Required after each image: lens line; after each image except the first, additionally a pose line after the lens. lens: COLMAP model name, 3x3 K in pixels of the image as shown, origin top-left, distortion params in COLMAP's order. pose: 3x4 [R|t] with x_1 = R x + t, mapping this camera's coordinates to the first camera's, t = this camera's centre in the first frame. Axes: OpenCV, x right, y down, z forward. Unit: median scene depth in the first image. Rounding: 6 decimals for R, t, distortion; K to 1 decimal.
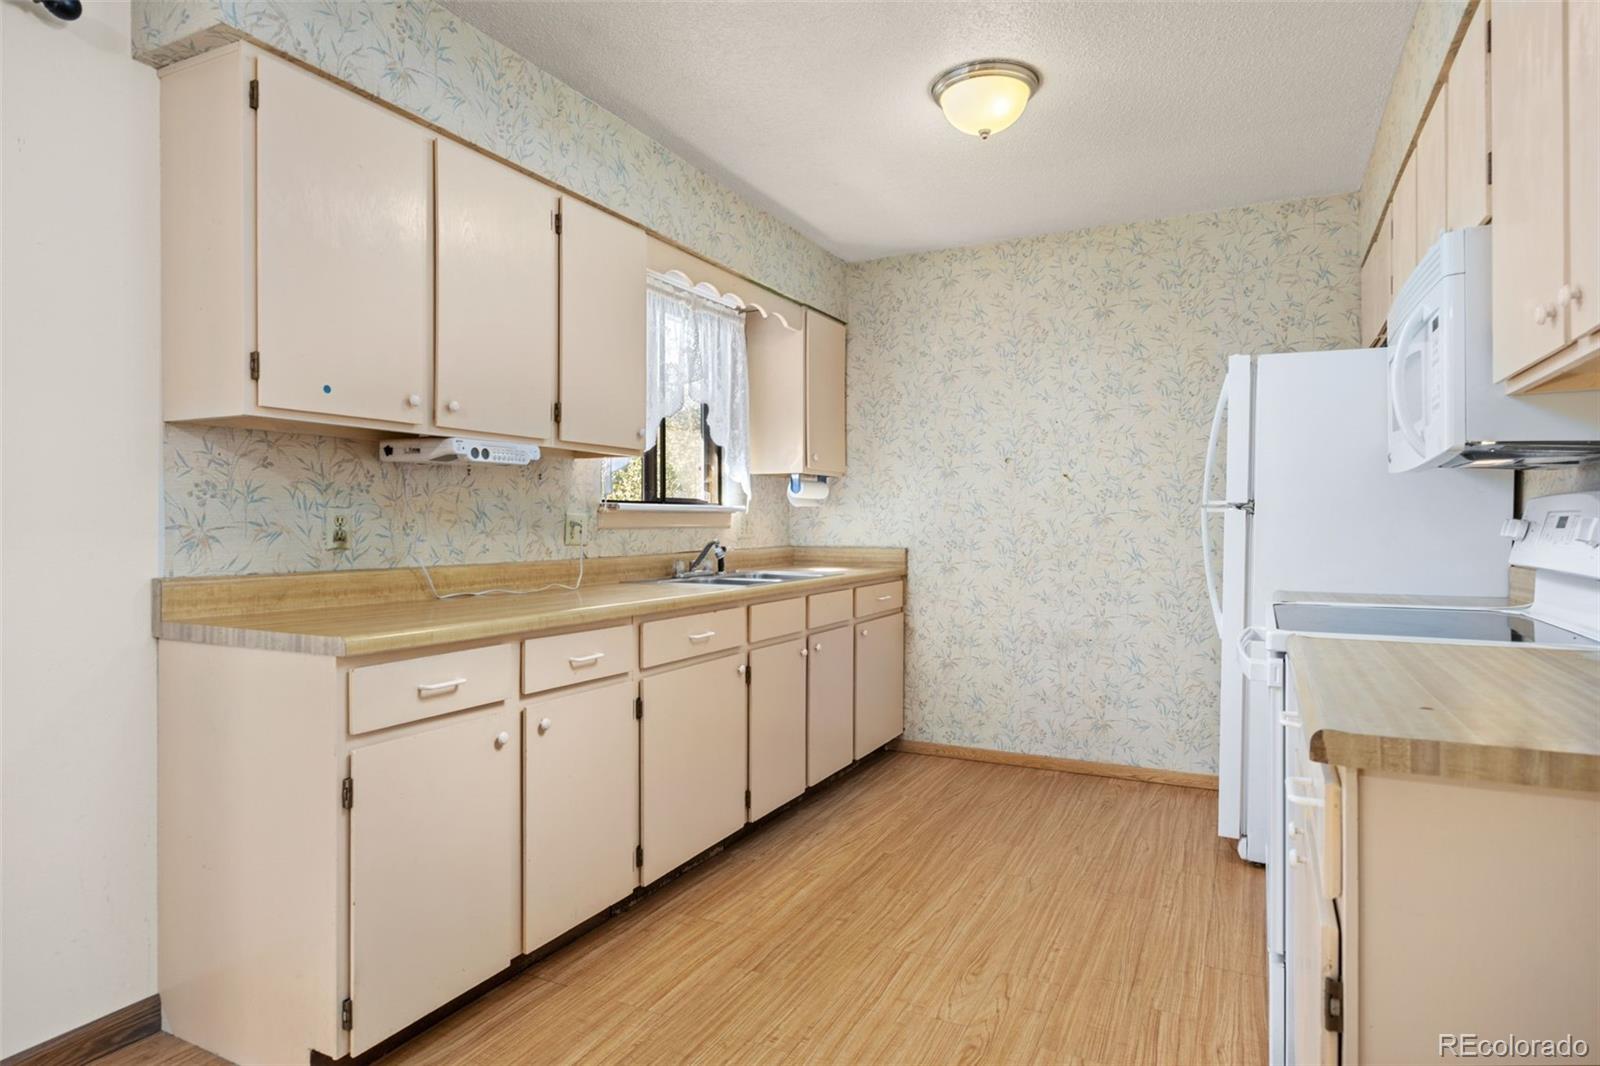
lens RADIAL K [[899.6, 0, 854.7], [0, 899.6, 525.1], [0, 0, 1]] dist [-0.021311, -0.001111]
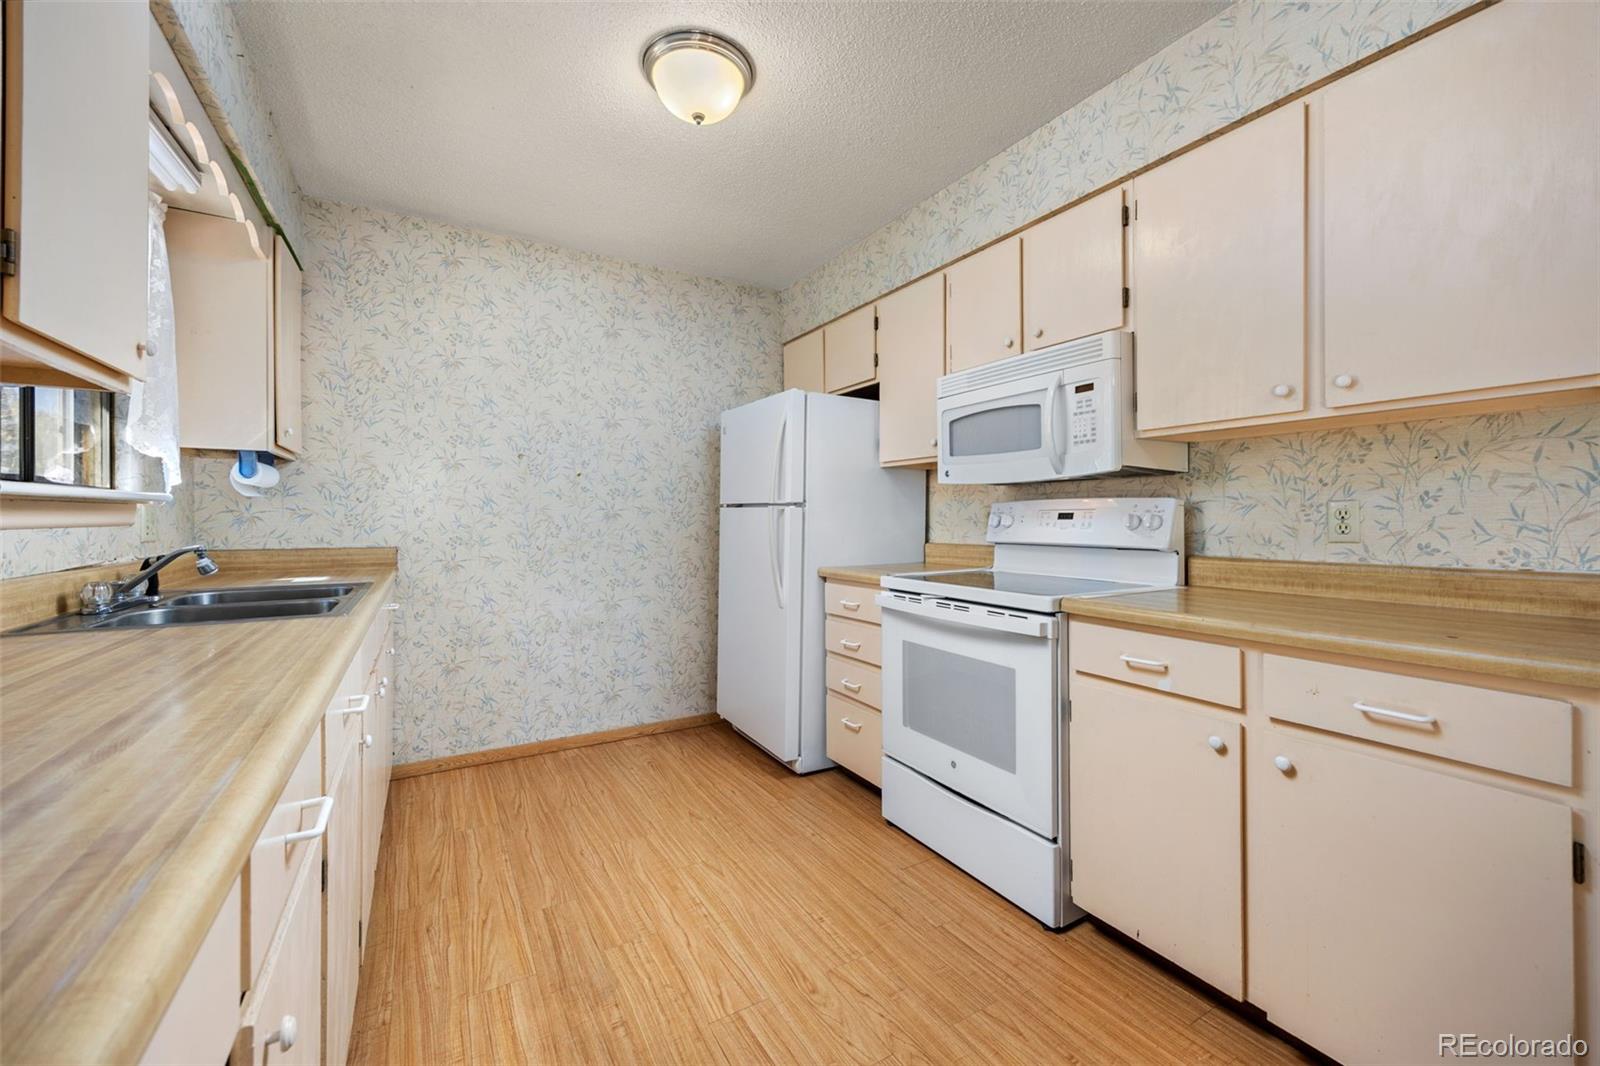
lens RADIAL K [[619.4, 0, 802.1], [0, 619.4, 519.4], [0, 0, 1]] dist [-0.000448, 0.000143]
pose [[0.572114, -0.001839, 0.820172, -0.229613], [0.005076, 0.999986, -0.001298, 0.001541], [-0.820158, 0.004906, 0.572116, 0.353568]]
